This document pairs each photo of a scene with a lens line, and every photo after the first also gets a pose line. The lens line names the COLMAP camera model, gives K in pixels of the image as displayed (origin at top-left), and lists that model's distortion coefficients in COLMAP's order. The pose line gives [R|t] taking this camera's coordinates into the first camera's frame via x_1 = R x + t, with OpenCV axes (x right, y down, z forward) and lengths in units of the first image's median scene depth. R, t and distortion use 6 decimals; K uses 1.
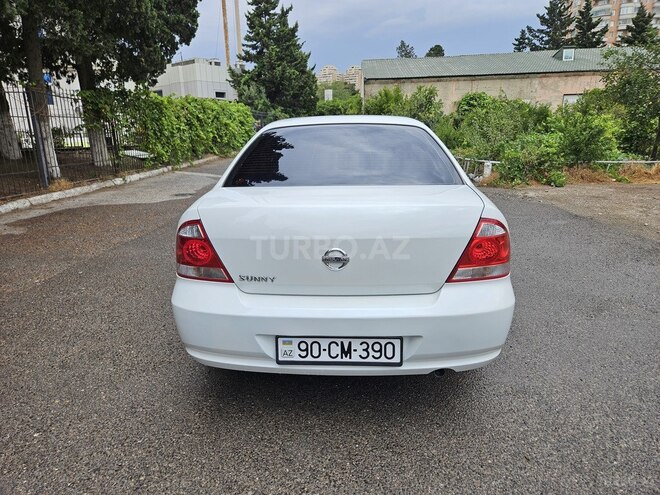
lens RADIAL K [[437.0, 0, 328.9], [0, 437.0, 246.0], [0, 0, 1]] dist [0.063941, -0.052807]
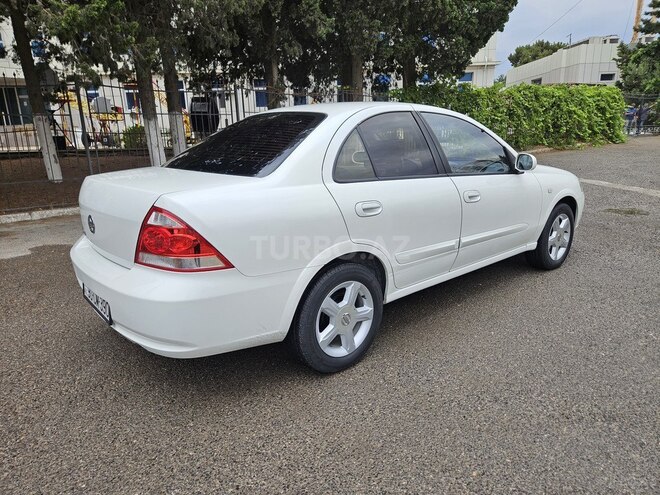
lens RADIAL K [[437.0, 0, 332.2], [0, 437.0, 251.6], [0, 0, 1]] dist [0.063941, -0.052807]
pose [[0.684461, 0.190427, -0.703740, 0.073957], [-0.169015, 0.980434, 0.100914, -0.007519], [0.709187, 0.049871, 0.703254, 0.032124]]
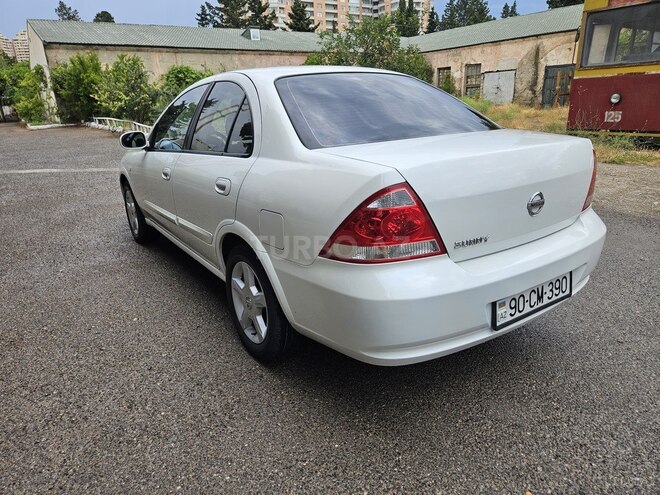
lens RADIAL K [[437.0, 0, 324.2], [0, 437.0, 250.0], [0, 0, 1]] dist [0.063941, -0.052807]
pose [[0.799888, -0.198838, 0.566253, -0.049010], [0.166897, 0.980001, 0.108366, -0.002835], [-0.576476, 0.007826, 0.817076, 0.025636]]
